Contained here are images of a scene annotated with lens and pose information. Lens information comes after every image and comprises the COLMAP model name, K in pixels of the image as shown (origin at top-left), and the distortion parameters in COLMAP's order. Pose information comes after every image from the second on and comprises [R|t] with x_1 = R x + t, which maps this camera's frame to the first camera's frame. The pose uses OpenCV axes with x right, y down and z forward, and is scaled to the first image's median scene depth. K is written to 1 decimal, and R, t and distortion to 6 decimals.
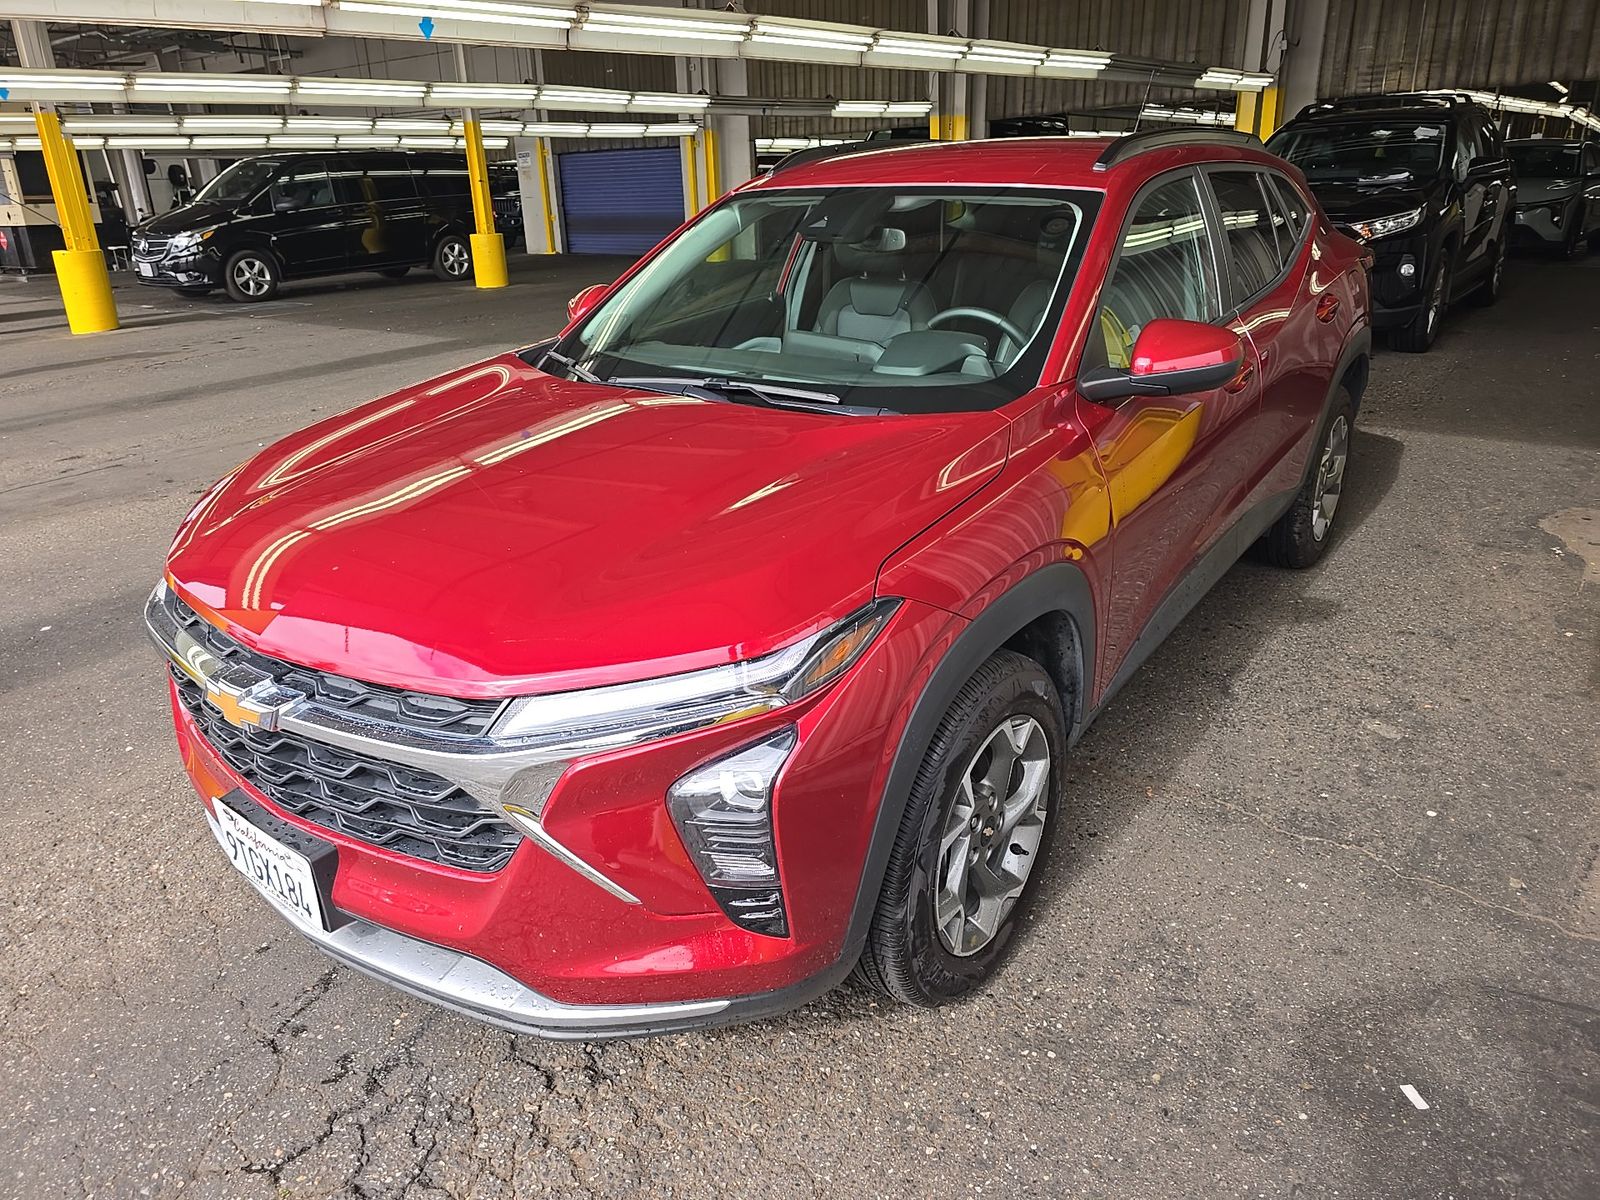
lens RADIAL K [[1121.6, 0, 804.6], [0, 1121.6, 589.7], [0, 0, 1]] dist [0.075905, -0.060255]
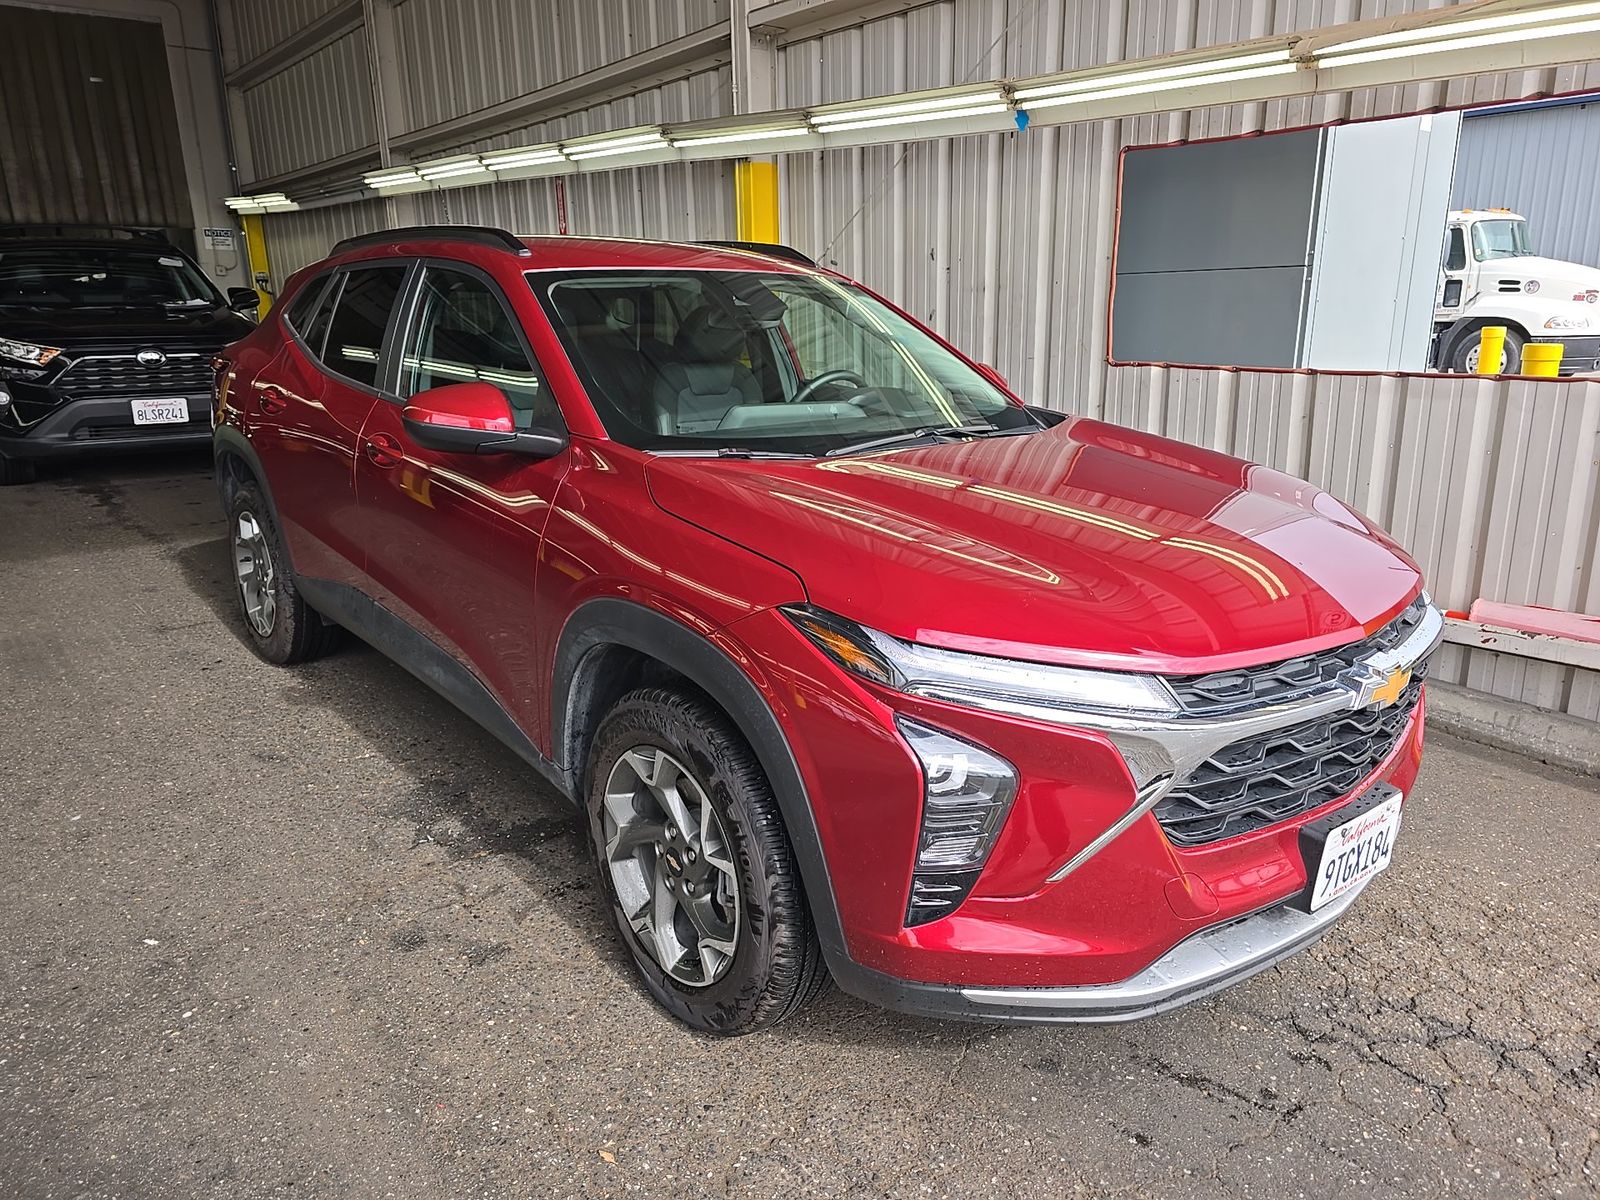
lens RADIAL K [[1121.6, 0, 804.6], [0, 1121.6, 589.7], [0, 0, 1]] dist [0.075905, -0.060255]
pose [[0.183461, -0.225045, 0.956921, -0.799467], [0.342832, 0.926973, 0.152274, -0.168489], [-0.921308, 0.300126, 0.247216, 0.598369]]
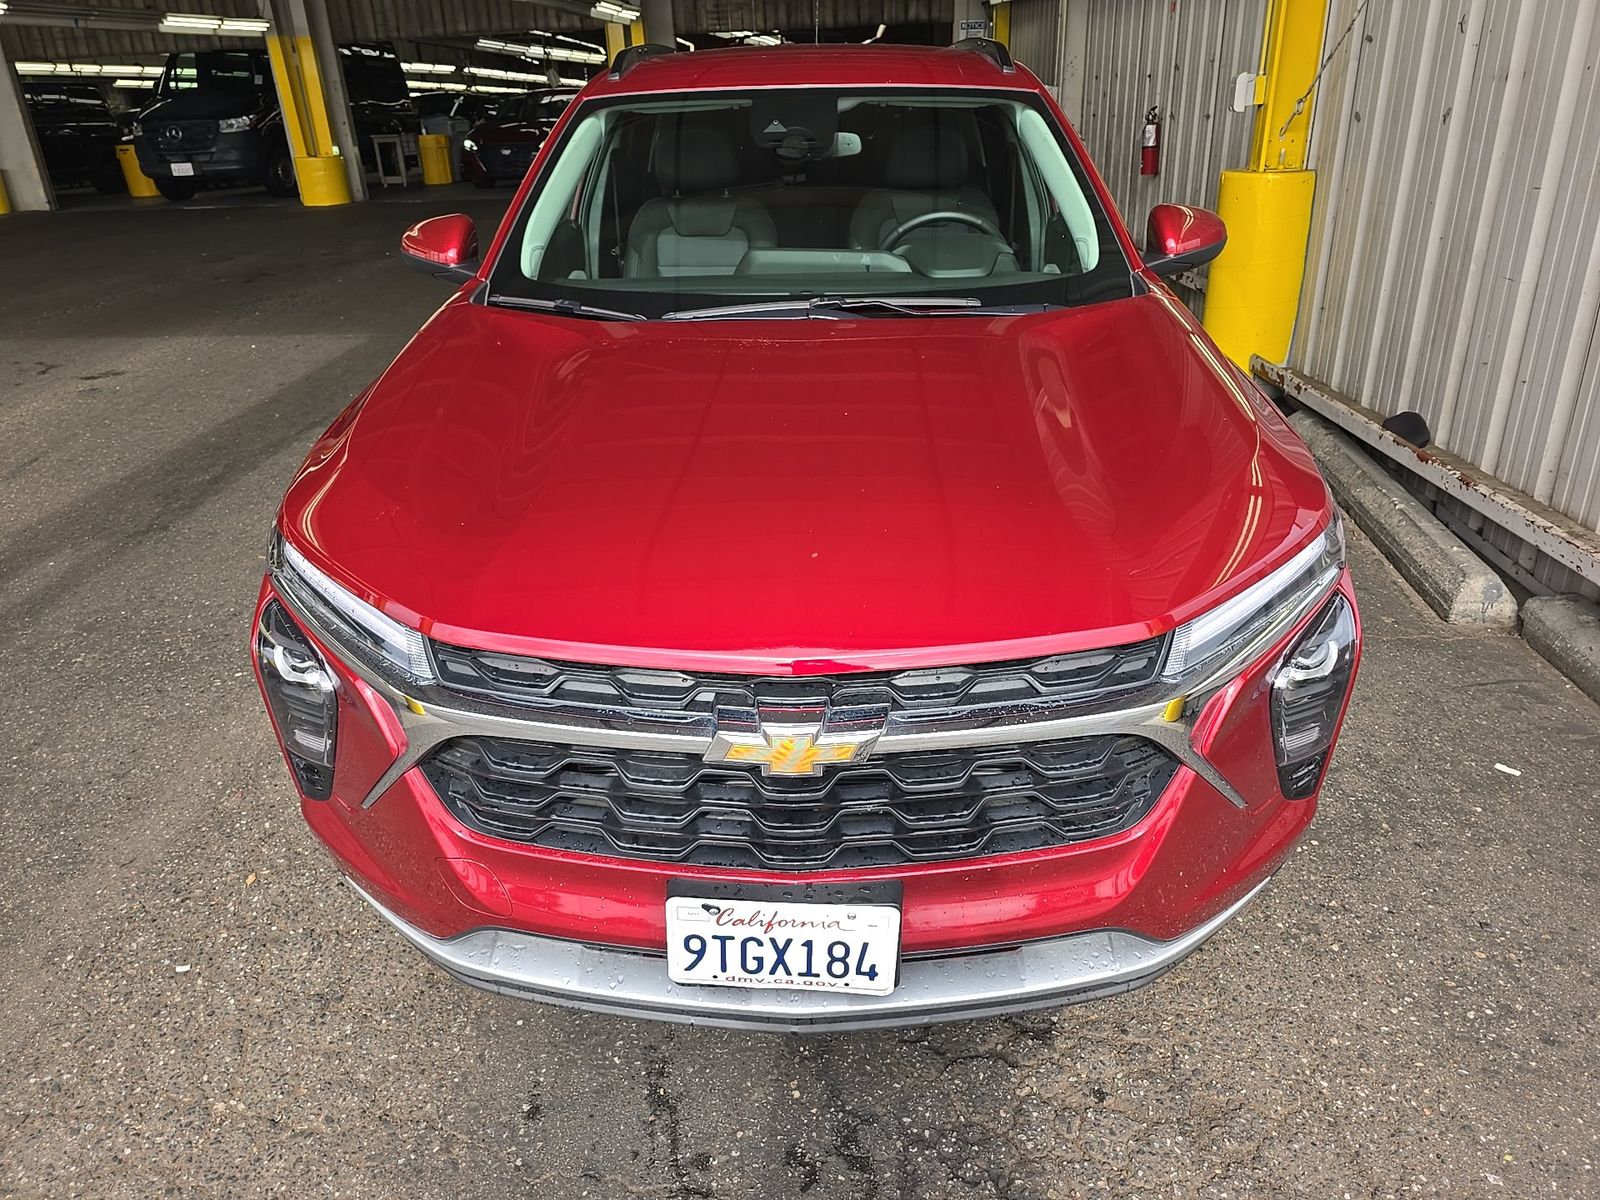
lens RADIAL K [[1121.6, 0, 804.6], [0, 1121.6, 589.7], [0, 0, 1]] dist [0.075905, -0.060255]
pose [[0.811388, -0.235194, 0.535101, -0.428942], [0.211295, 0.971586, 0.106652, -0.040901], [-0.544981, 0.026528, 0.838029, 0.174227]]
